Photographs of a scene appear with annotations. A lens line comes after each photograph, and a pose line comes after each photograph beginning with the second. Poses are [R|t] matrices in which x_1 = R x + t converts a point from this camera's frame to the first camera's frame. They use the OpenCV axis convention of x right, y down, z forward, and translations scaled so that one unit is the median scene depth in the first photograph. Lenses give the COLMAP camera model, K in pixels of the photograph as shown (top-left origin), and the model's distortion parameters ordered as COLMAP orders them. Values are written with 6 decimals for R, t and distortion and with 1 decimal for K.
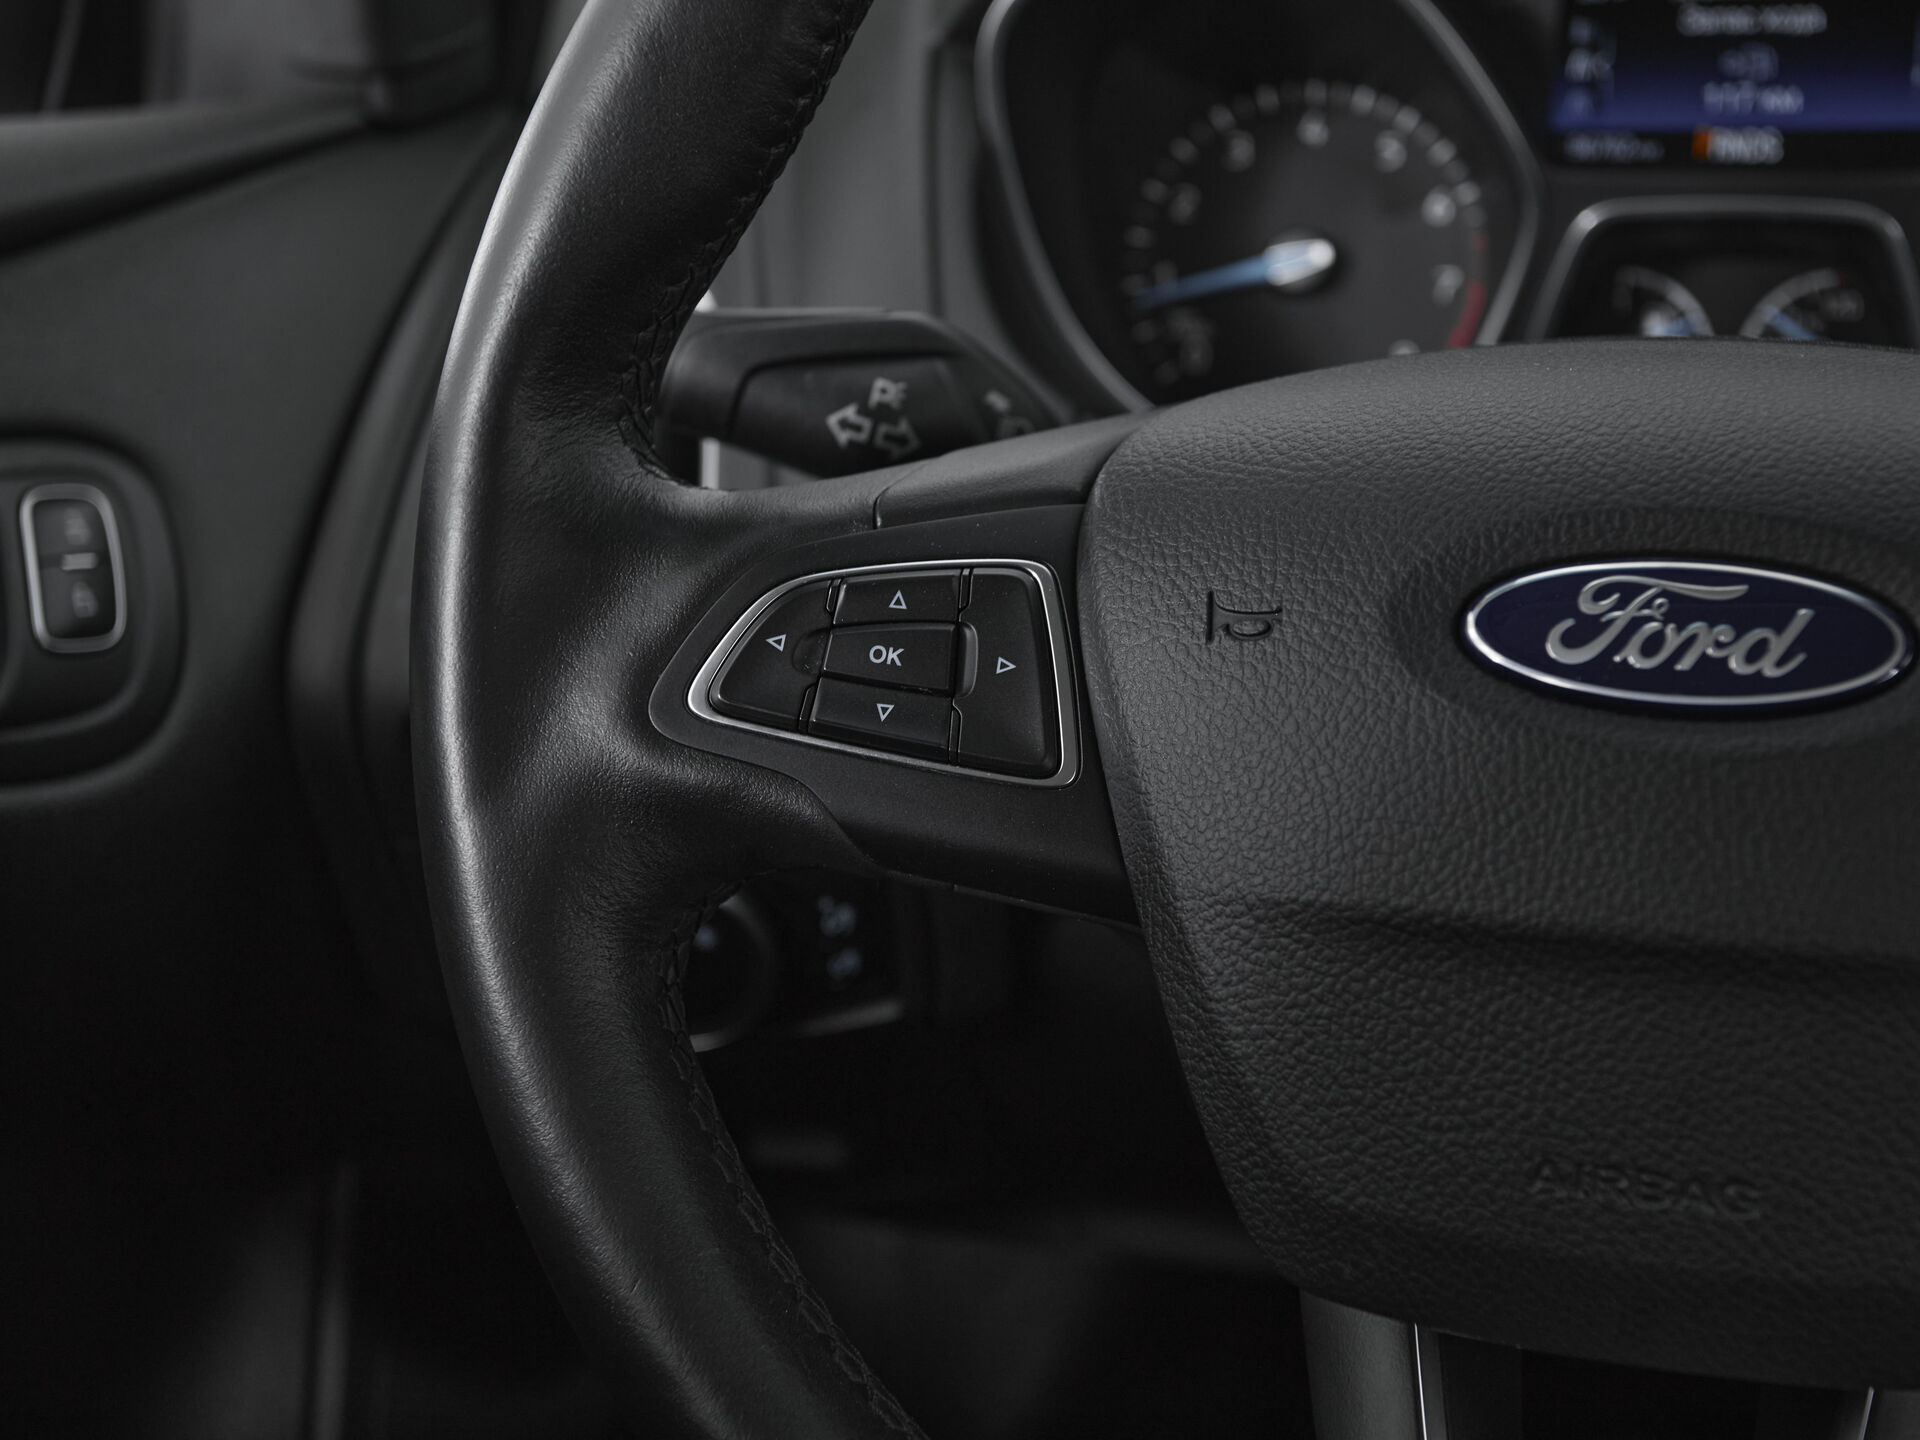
lens RADIAL K [[2331.8, 0, 1051.0], [0, 2331.8, 720.9], [0, 0, 1]] dist [0.012003, 0.040239]
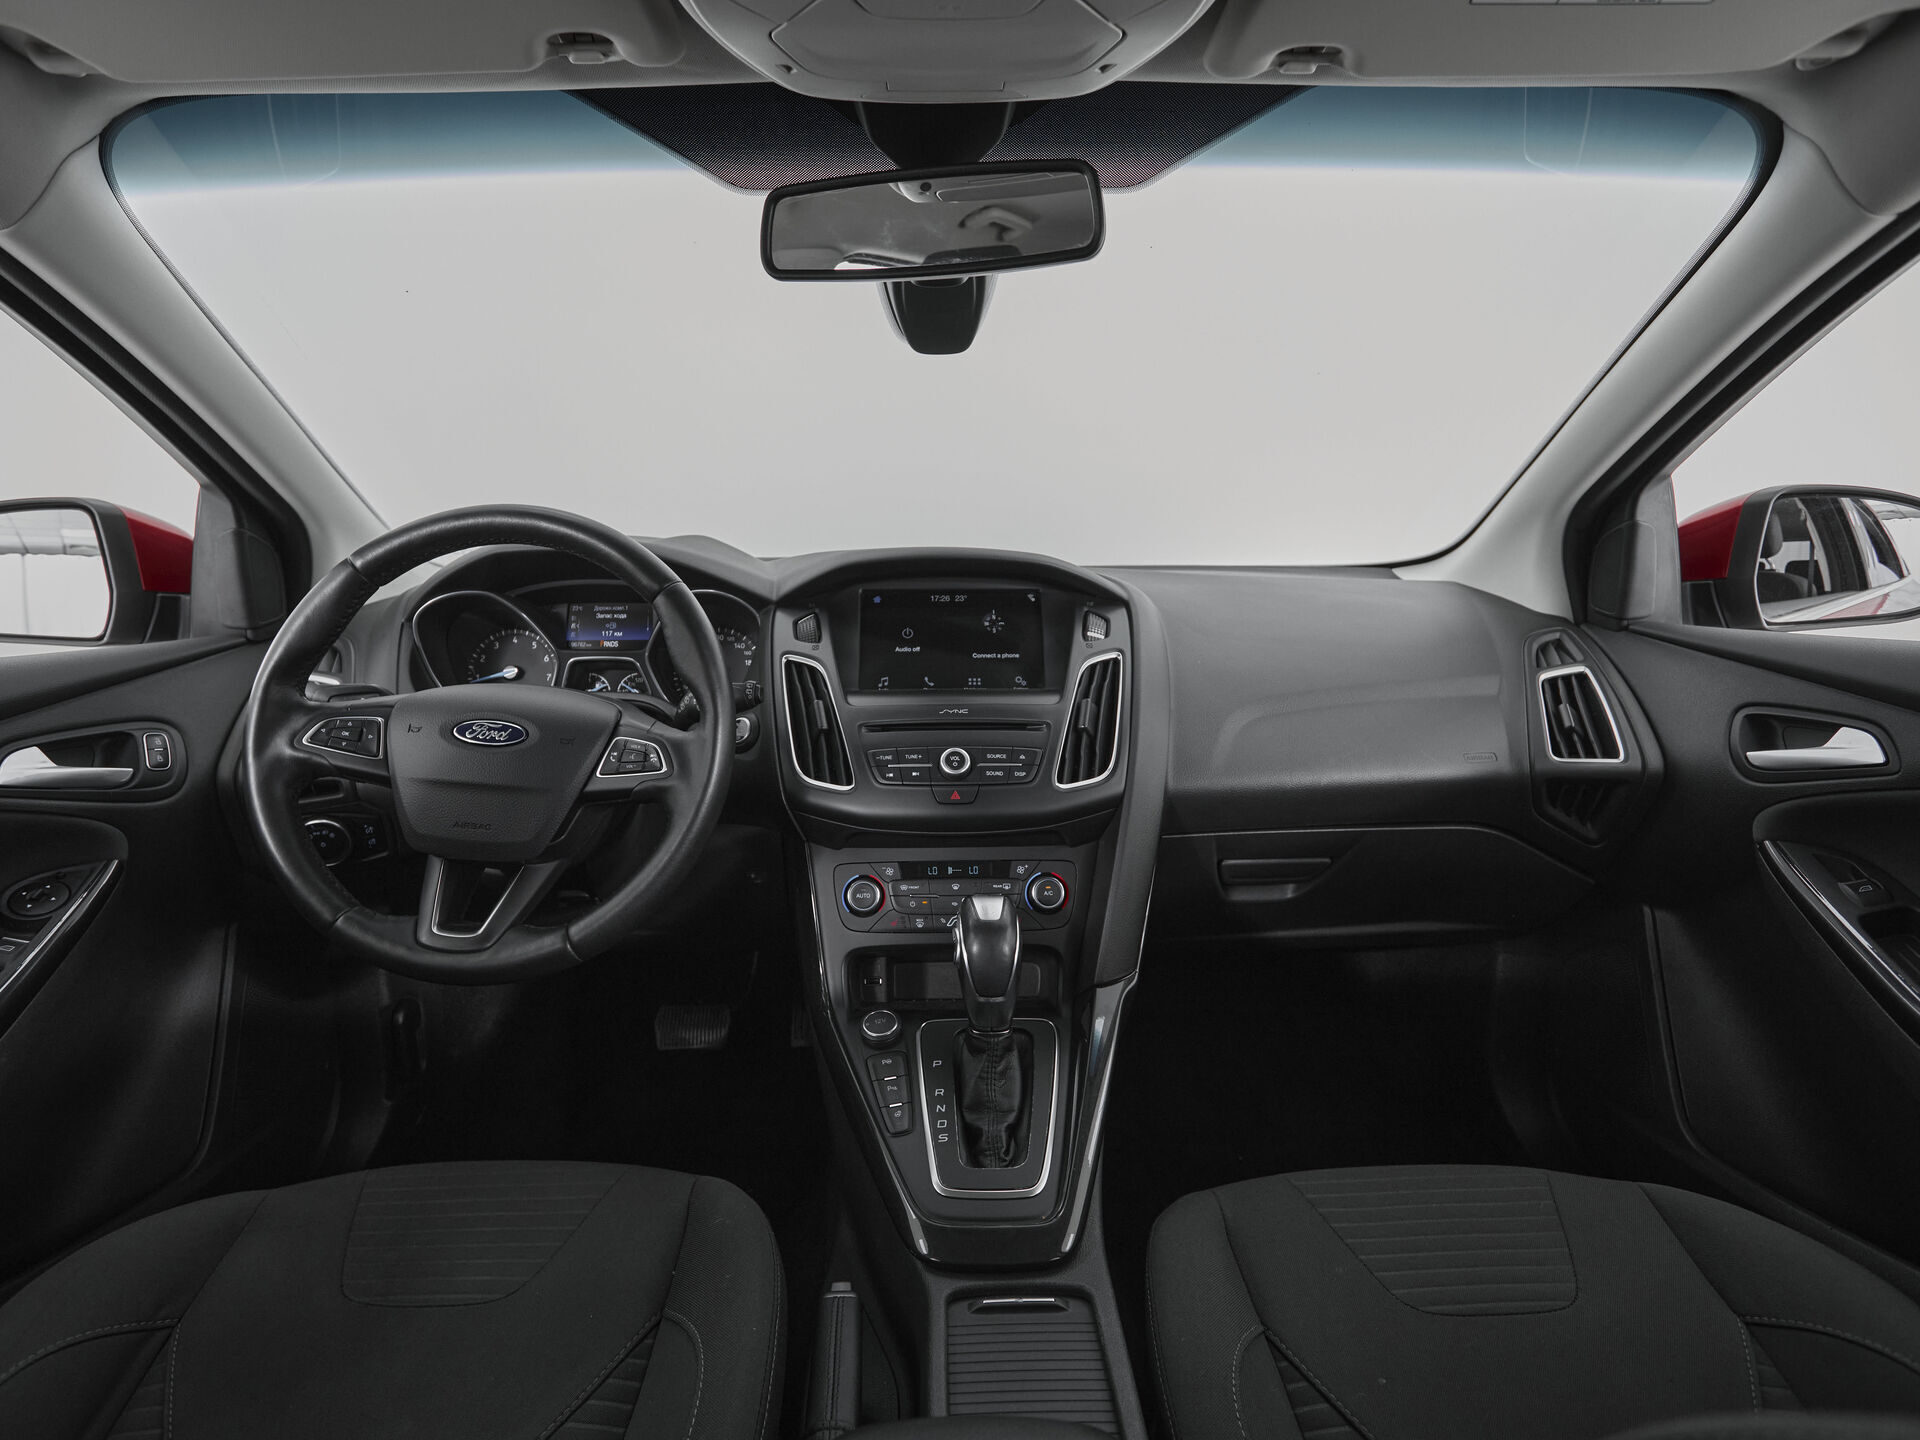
lens RADIAL K [[1013.1, 0, 938.3], [0, 1013.1, 719.9], [0, 0, 1]] dist [-0.005332, -0.000191]
pose [[0.956828, -0.032099, 0.288878, 0.551006], [0.074242, 0.987904, -0.136136, 0.320905], [-0.281014, 0.151705, 0.947637, -1.541182]]
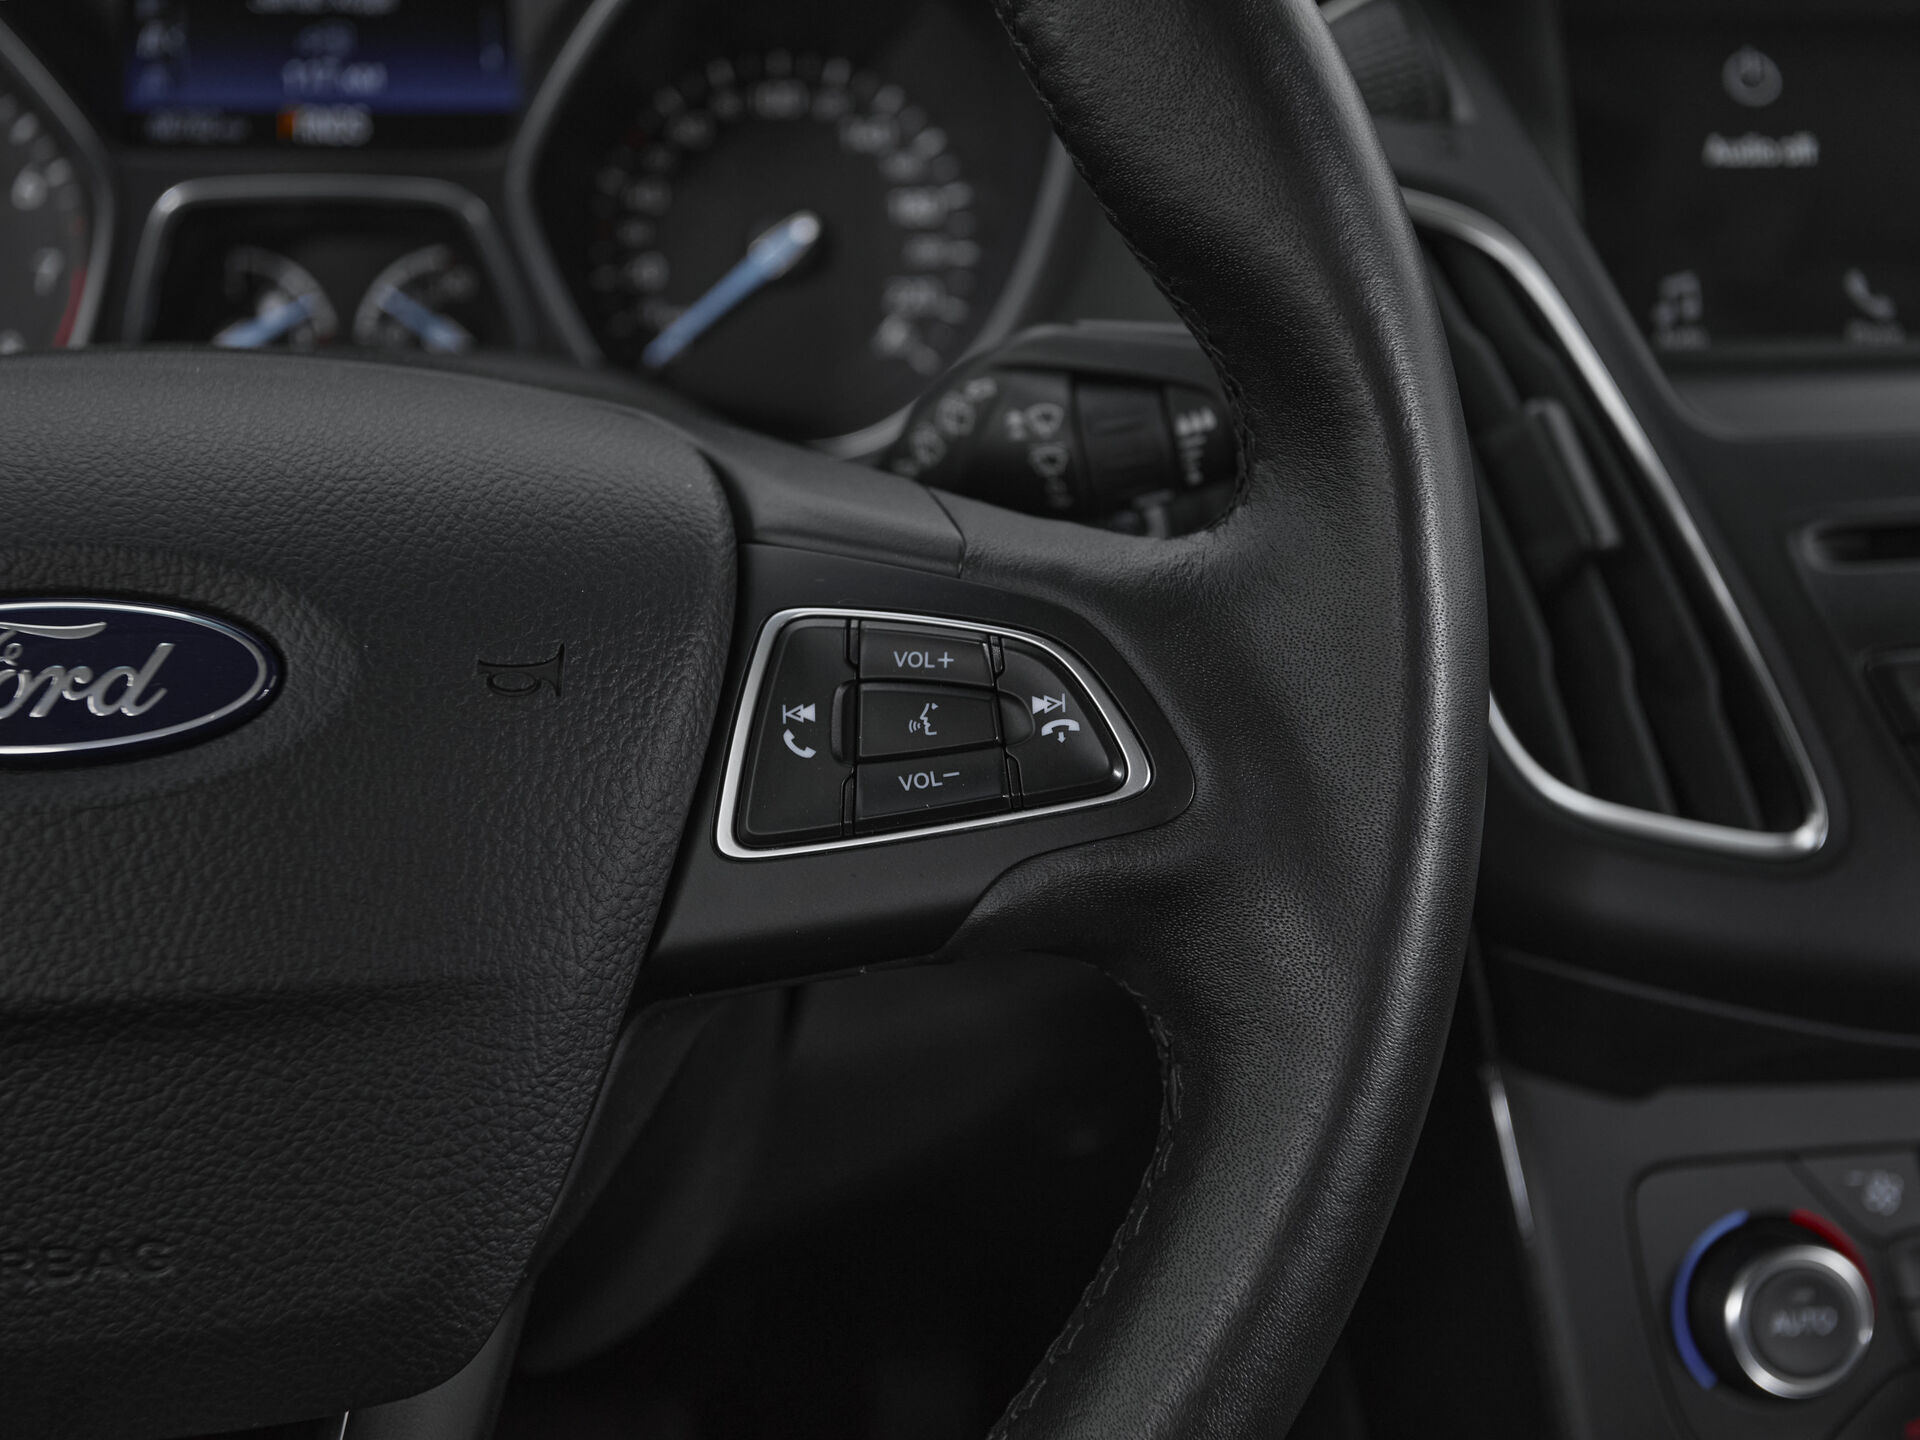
lens RADIAL K [[2336.9, 0, 960.0], [0, 2336.9, 720.0], [0, 0, 1]] dist [-0.001721, 0.085479]
pose [[0.915528, -0.105309, 0.388224, 0.216556], [0.096196, 0.994438, 0.042893, -0.022678], [-0.390582, -0.001924, 0.920566, -0.018293]]
